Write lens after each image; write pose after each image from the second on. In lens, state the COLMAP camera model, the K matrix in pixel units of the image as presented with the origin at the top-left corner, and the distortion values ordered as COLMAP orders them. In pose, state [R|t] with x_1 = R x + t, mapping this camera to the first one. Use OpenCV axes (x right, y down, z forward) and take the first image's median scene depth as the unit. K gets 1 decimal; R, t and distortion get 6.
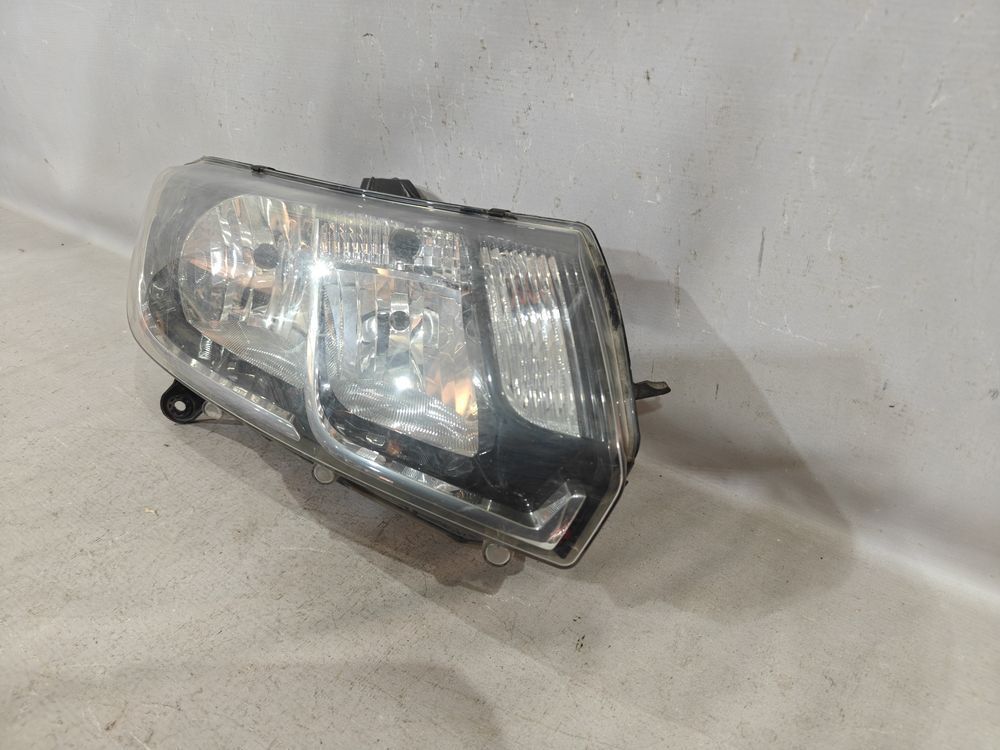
lens RADIAL K [[692.5, 0, 500.0], [0, 692.5, 375.0], [0, 0, 1]] dist [0.003177, 0.000904]
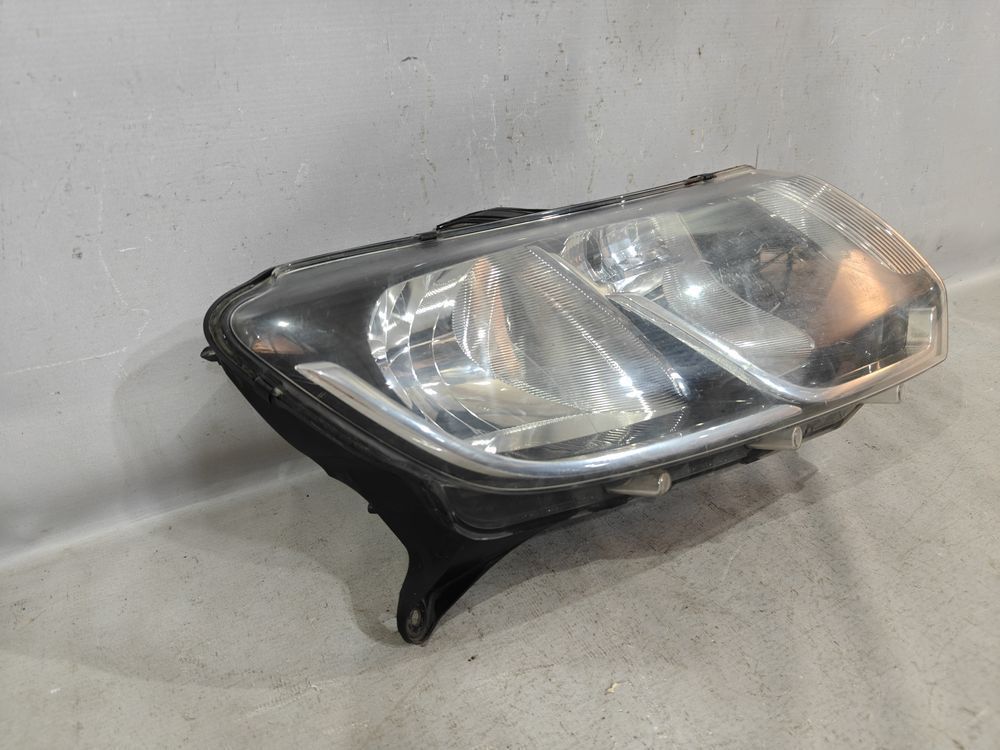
lens RADIAL K [[691.7, 0, 505.1], [0, 691.7, 365.3], [0, 0, 1]] dist [0.034662, -0.052710]
pose [[0.458081, -0.428295, 0.778925, -1.066391], [0.488959, 0.853198, 0.181581, -0.307041], [-0.742348, 0.297684, 0.600253, 0.591570]]
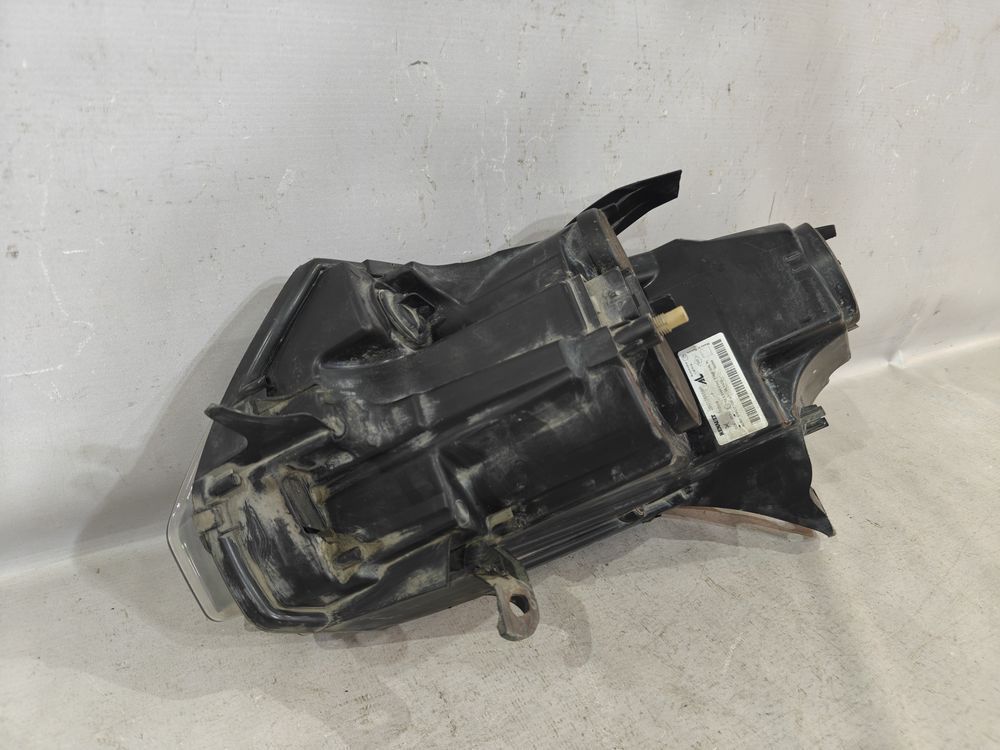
lens RADIAL K [[694.6, 0, 500.0], [0, 694.6, 375.0], [0, 0, 1]] dist [0.032219, -0.049485]
pose [[0.446470, -0.384260, 0.808089, -0.991185], [0.412105, 0.889919, 0.195483, -0.344610], [-0.794250, 0.245740, 0.555678, 0.679635]]
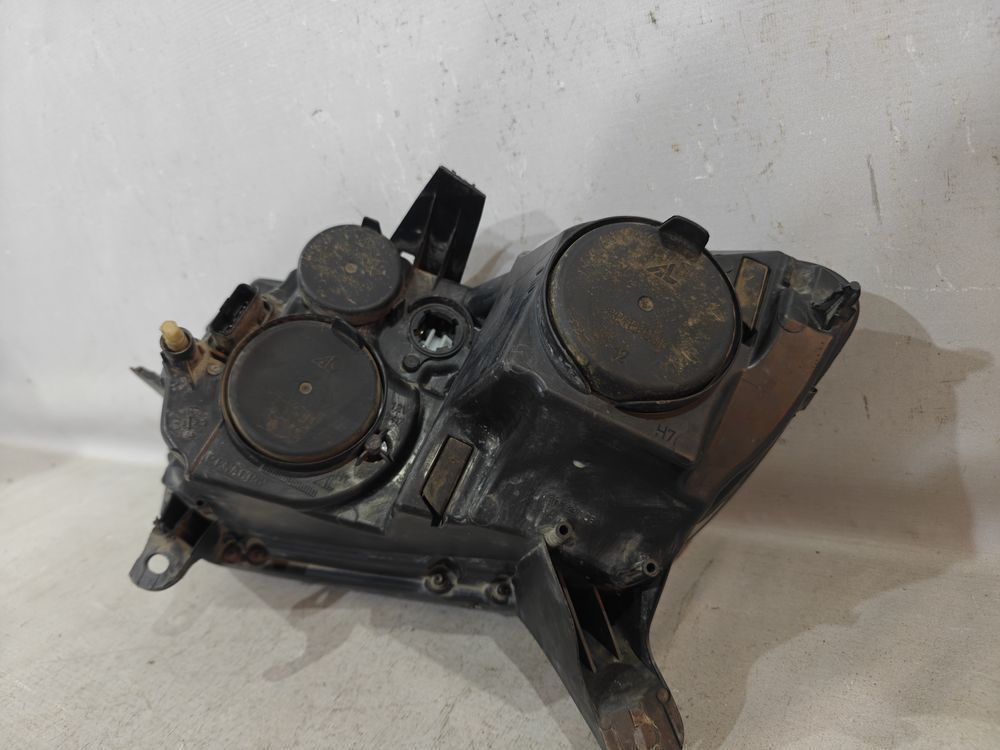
lens RADIAL K [[712.8, 0, 491.3], [0, 712.8, 371.4], [0, 0, 1]] dist [0.010452, -0.035919]
pose [[0.971402, -0.233375, -0.043755, -0.017229], [0.216837, 0.947001, -0.237002, 0.080675], [0.096746, 0.220737, 0.970523, 0.263473]]
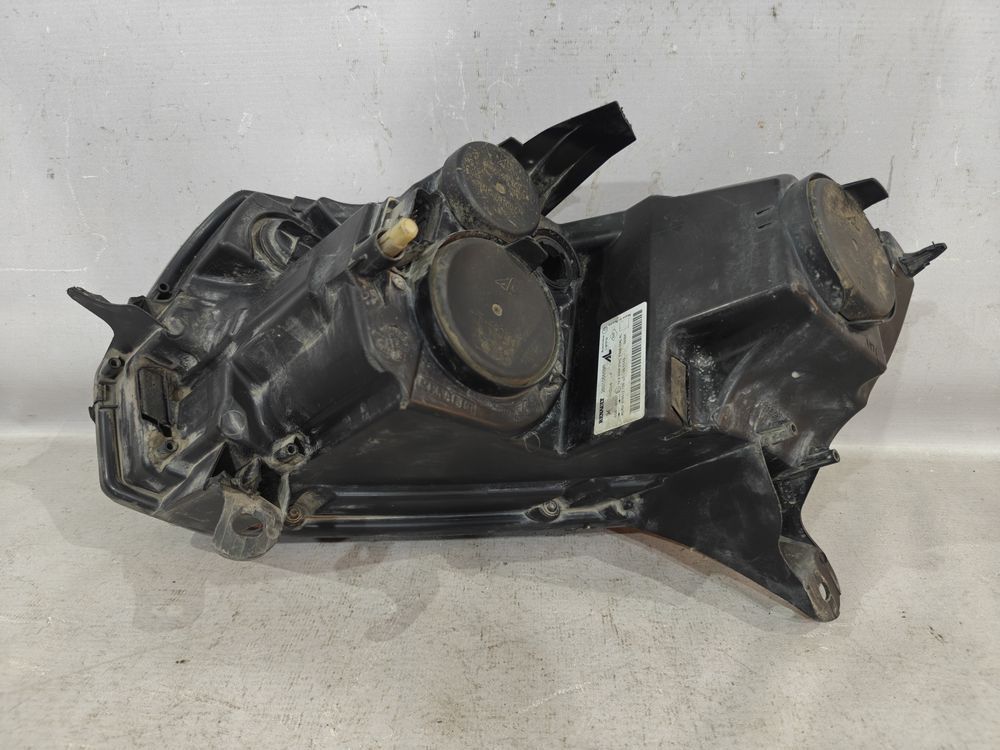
lens RADIAL K [[694.6, 0, 500.0], [0, 694.6, 375.0], [0, 0, 1]] dist [0.032219, -0.049485]
pose [[0.846587, -0.235407, 0.477362, -0.584765], [0.297531, 0.952966, -0.057715, -0.020365], [-0.441323, 0.190891, 0.876809, 0.384218]]
